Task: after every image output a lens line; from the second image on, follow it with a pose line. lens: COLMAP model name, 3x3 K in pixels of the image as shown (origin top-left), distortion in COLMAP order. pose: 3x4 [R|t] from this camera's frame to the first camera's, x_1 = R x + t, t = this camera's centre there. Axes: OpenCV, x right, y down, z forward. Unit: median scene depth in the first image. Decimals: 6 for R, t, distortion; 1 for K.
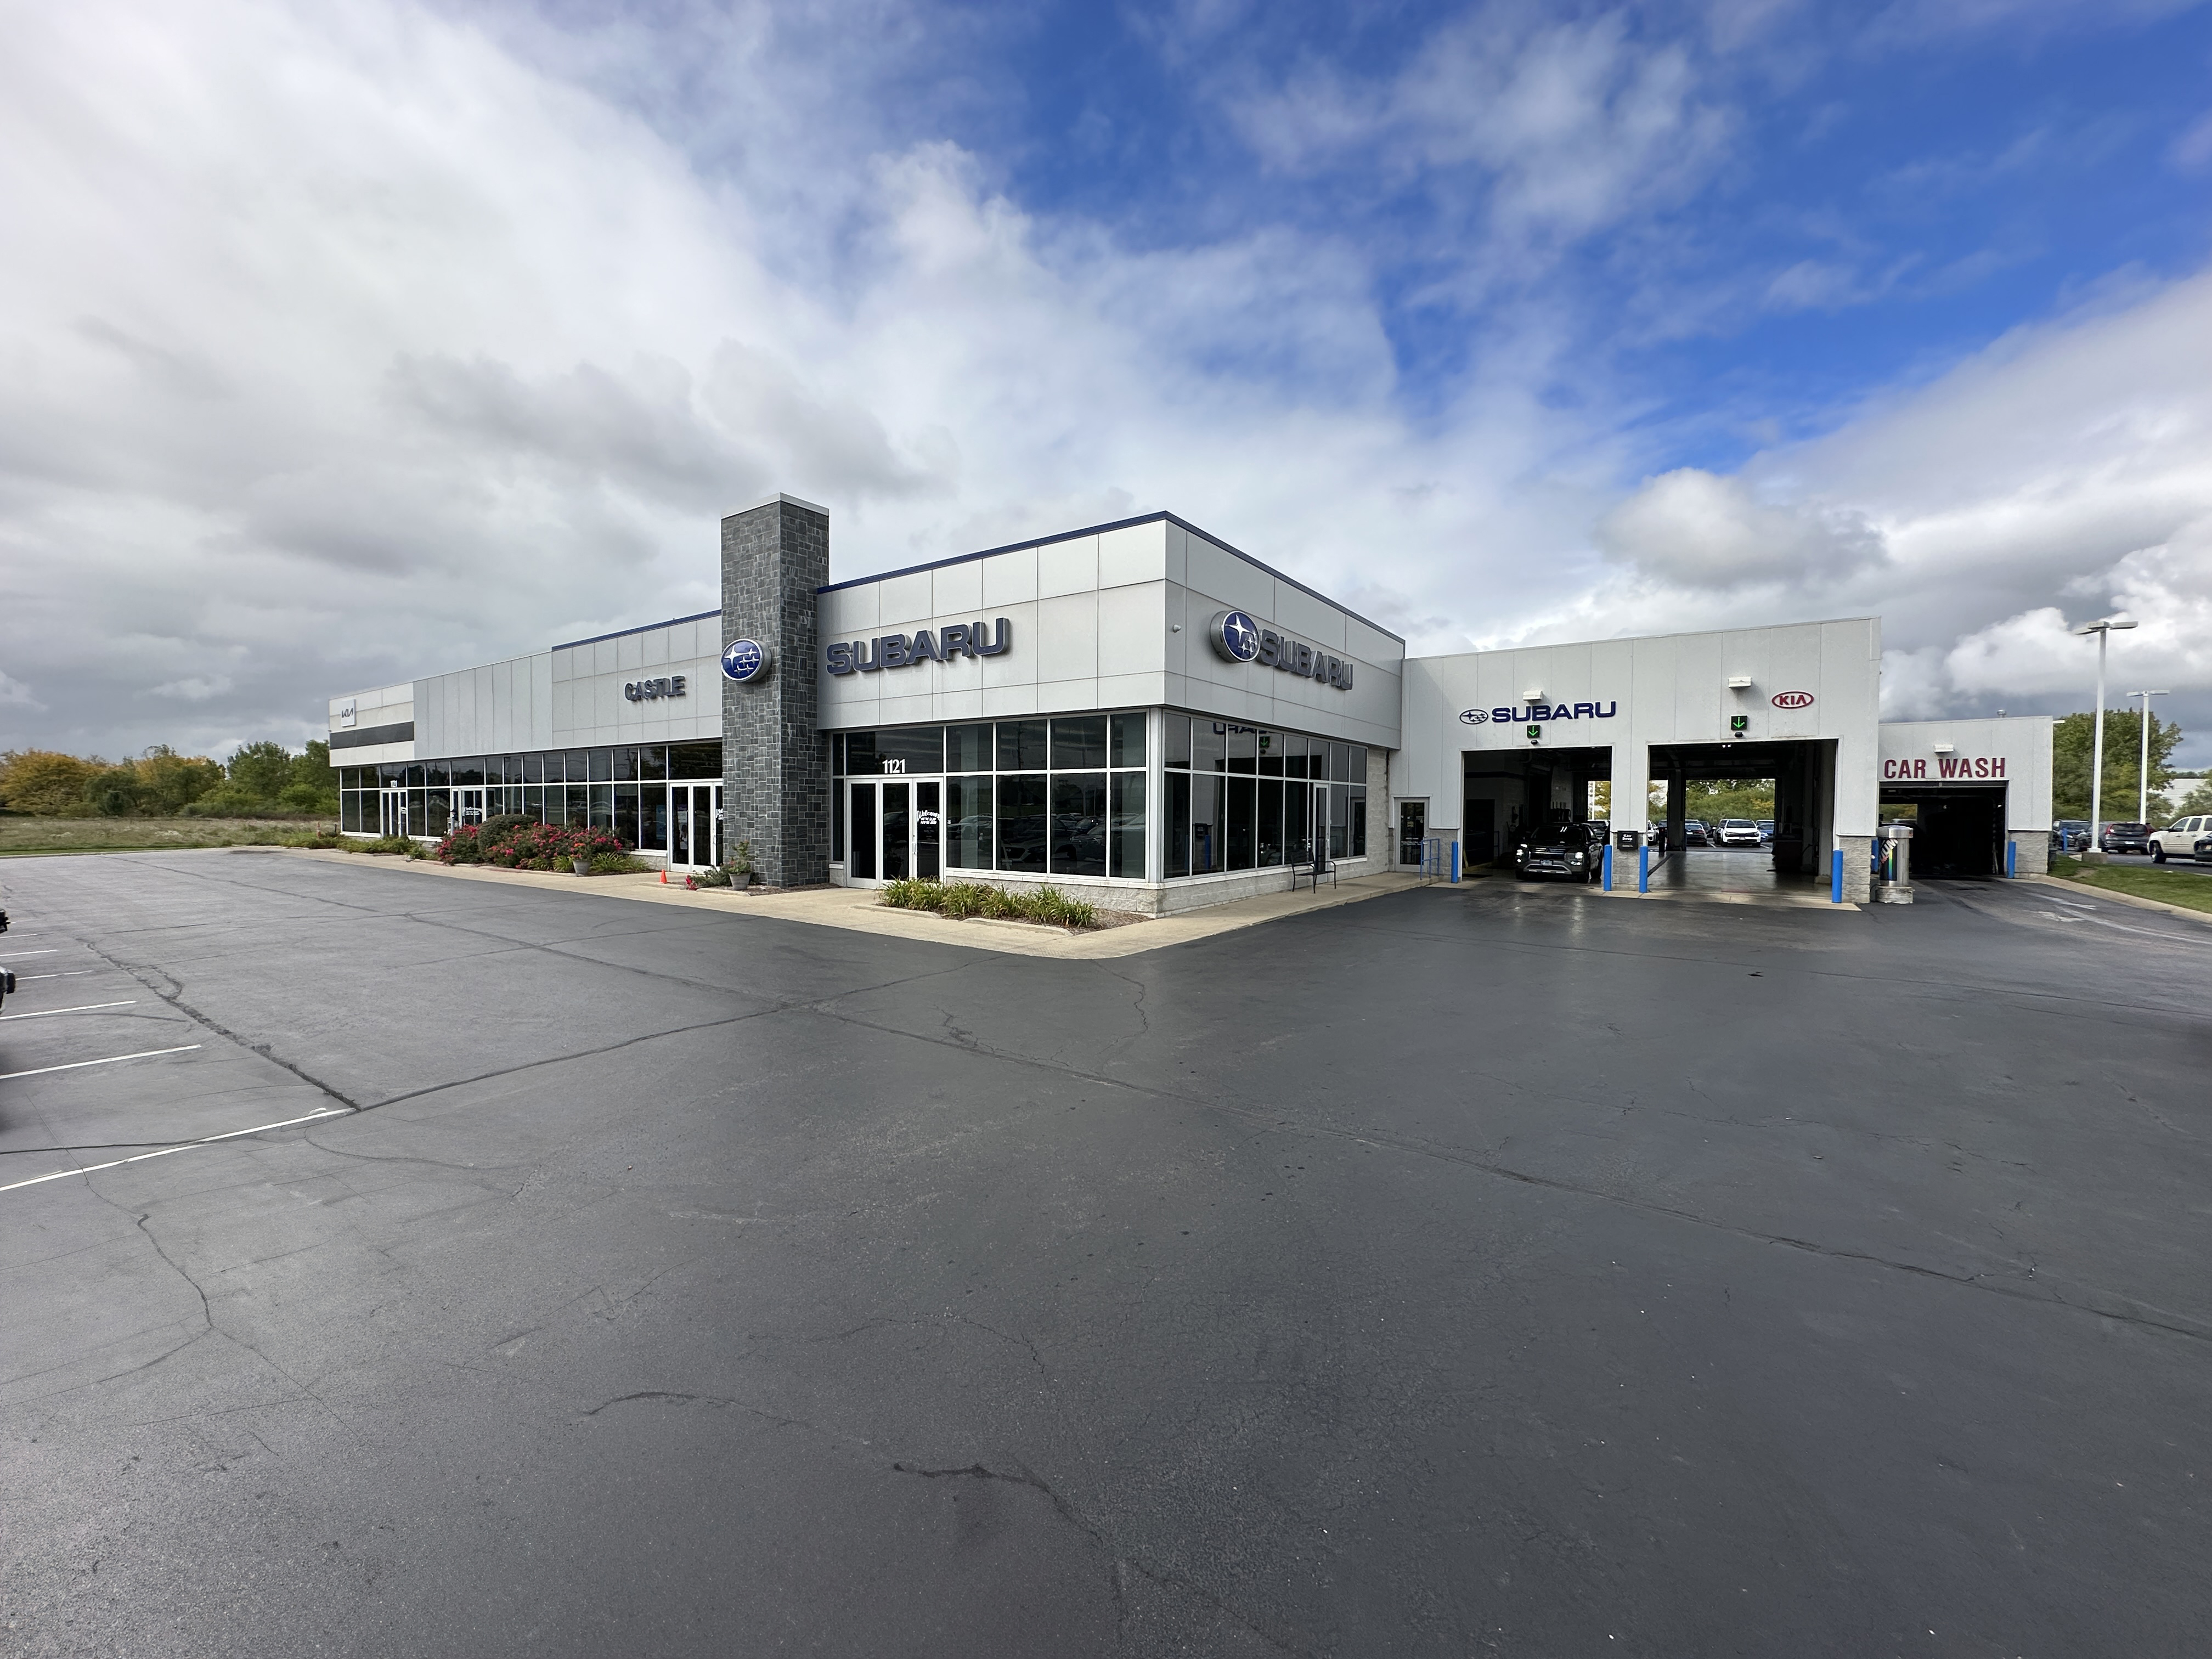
lens RADIAL K [[883.6, 0, 1106.8], [0, 883.6, 832.0], [0, 0, 1]] dist [-0.002611, 0.000464]
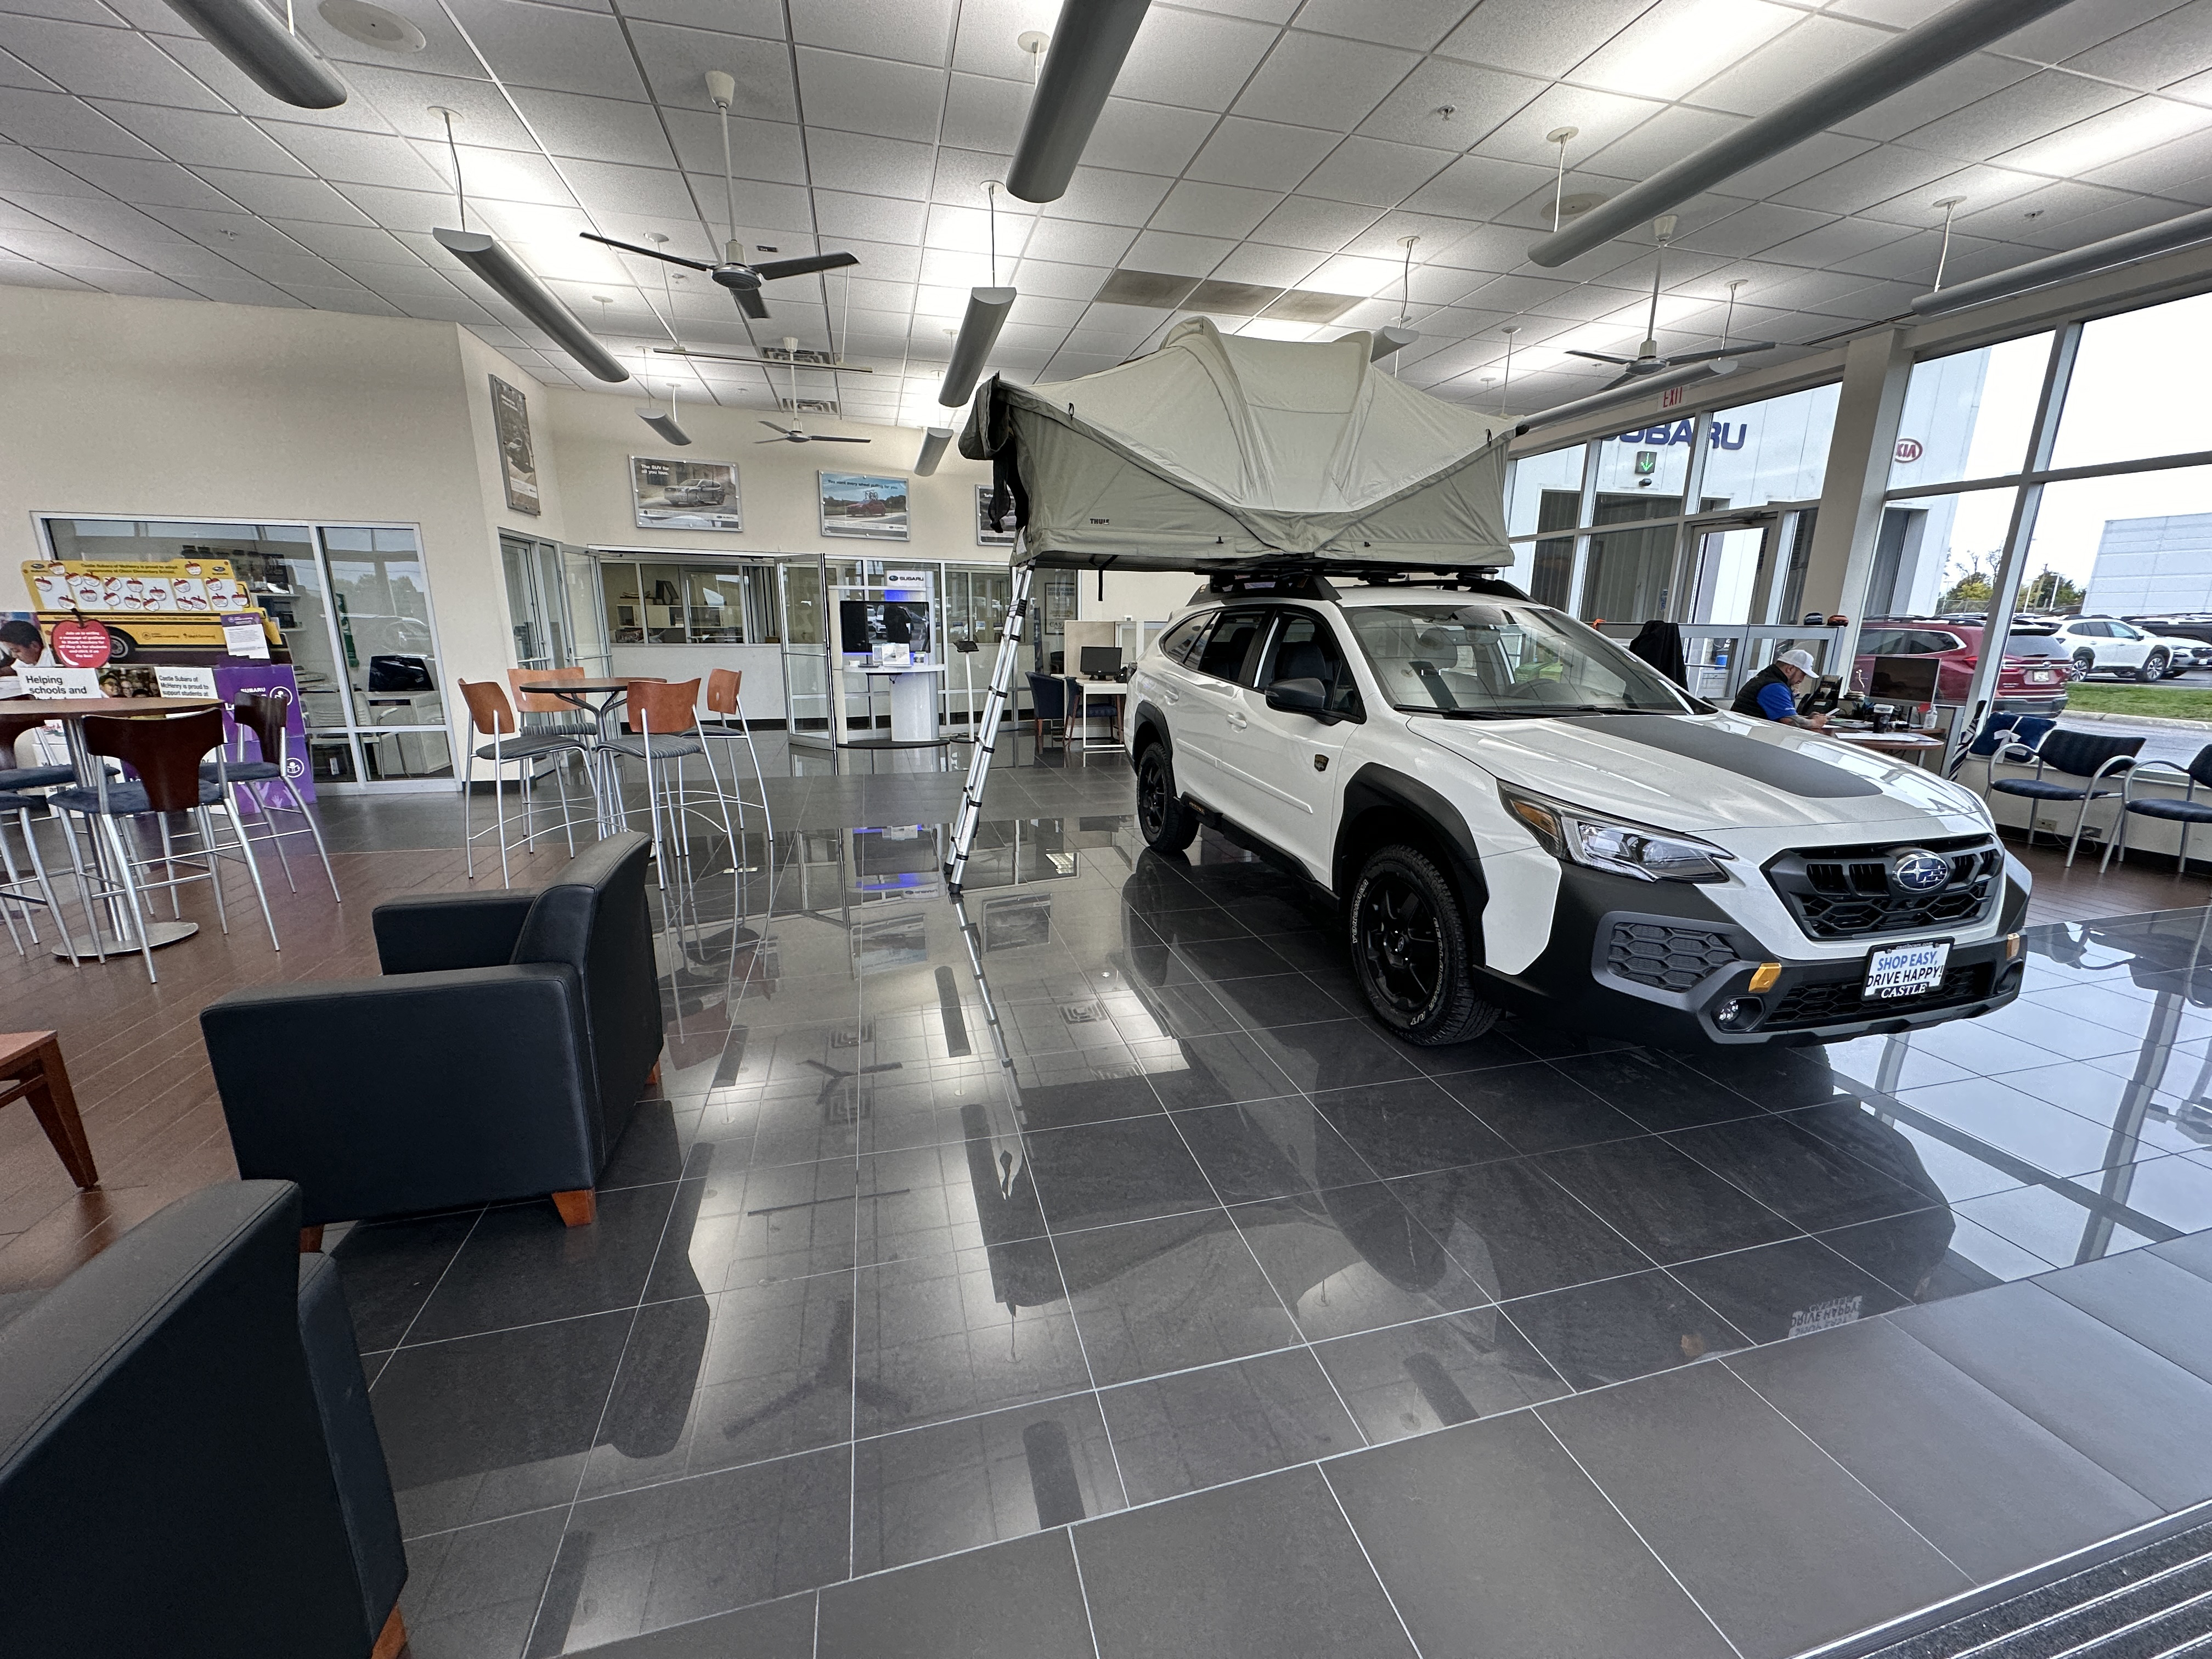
lens RADIAL K [[883.6, 0, 1115.5], [0, 883.6, 832.4], [0, 0, 1]] dist [-0.002611, 0.000464]
pose [[0.639811, -0.179555, 0.747263, -0.218609], [0.012794, 0.974678, 0.223245, -0.010836], [-0.768426, -0.133275, 0.625907, 0.874503]]
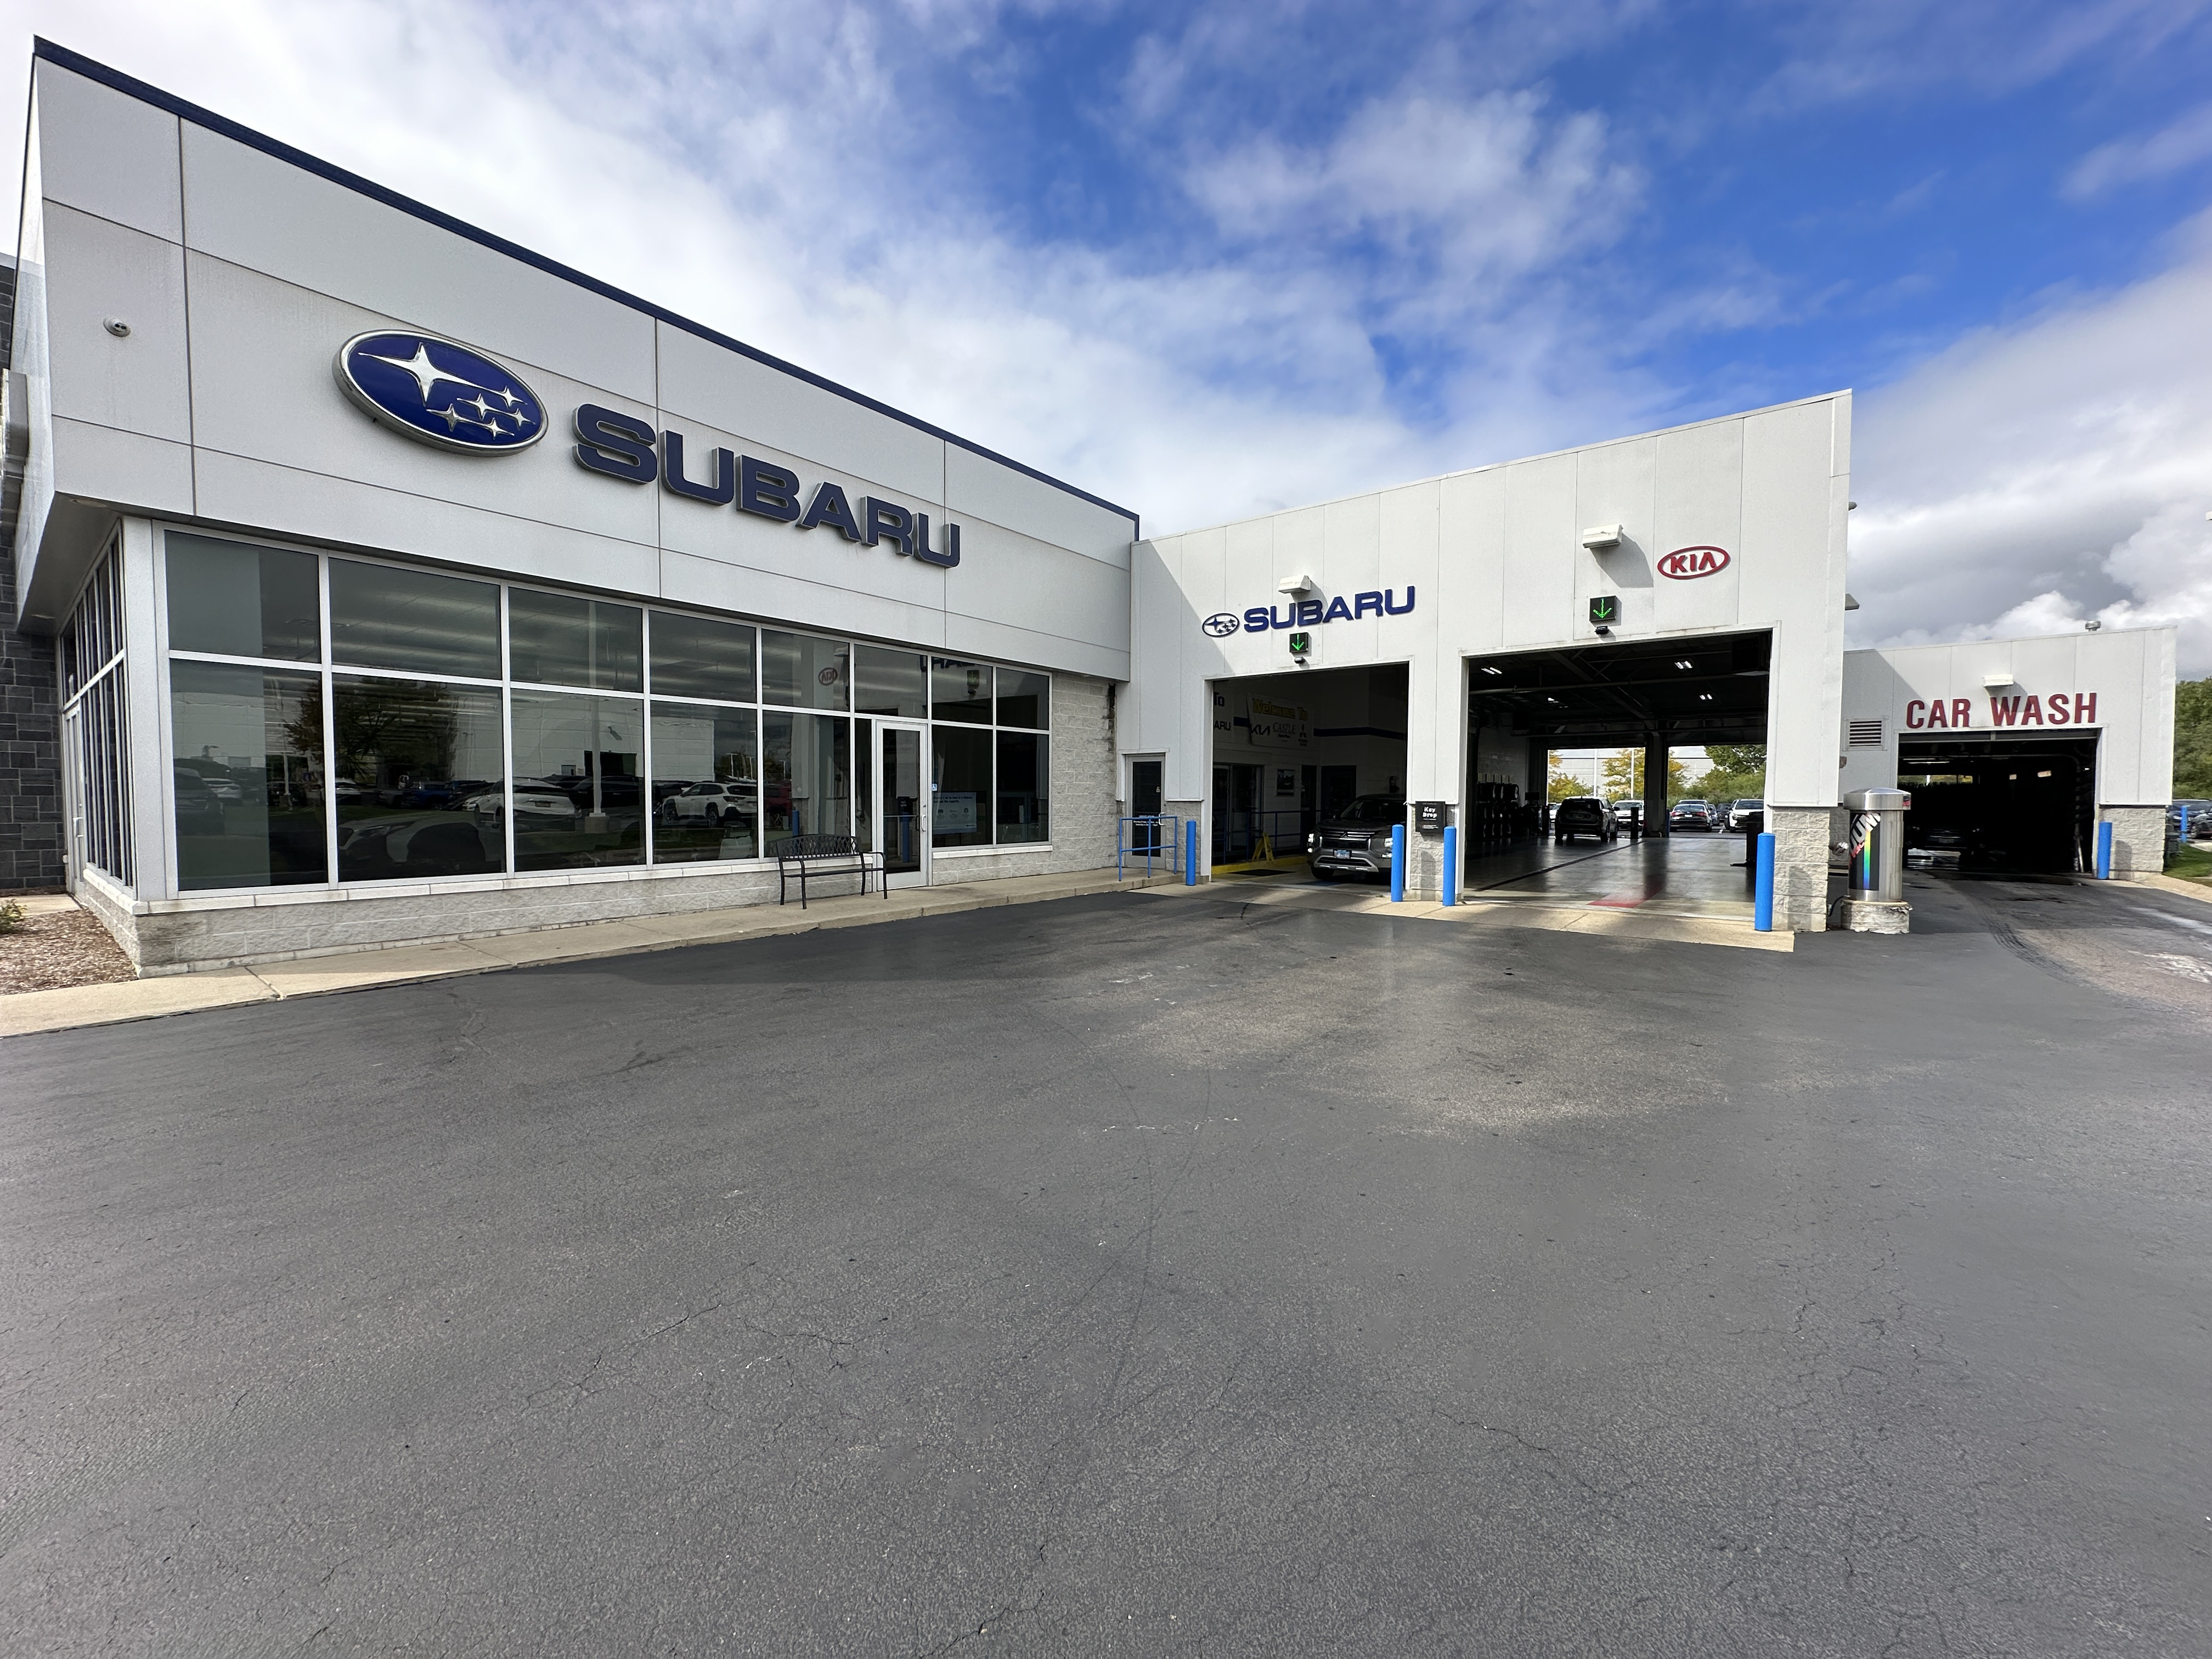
lens RADIAL K [[883.6, 0, 1107.5], [0, 883.6, 830.0], [0, 0, 1]] dist [-0.002611, 0.000464]
pose [[0.998822, 0.001172, -0.048507, 0.380141], [-0.000533, 0.999913, 0.013178, 0.009898], [0.048518, -0.013137, 0.998736, 0.370809]]
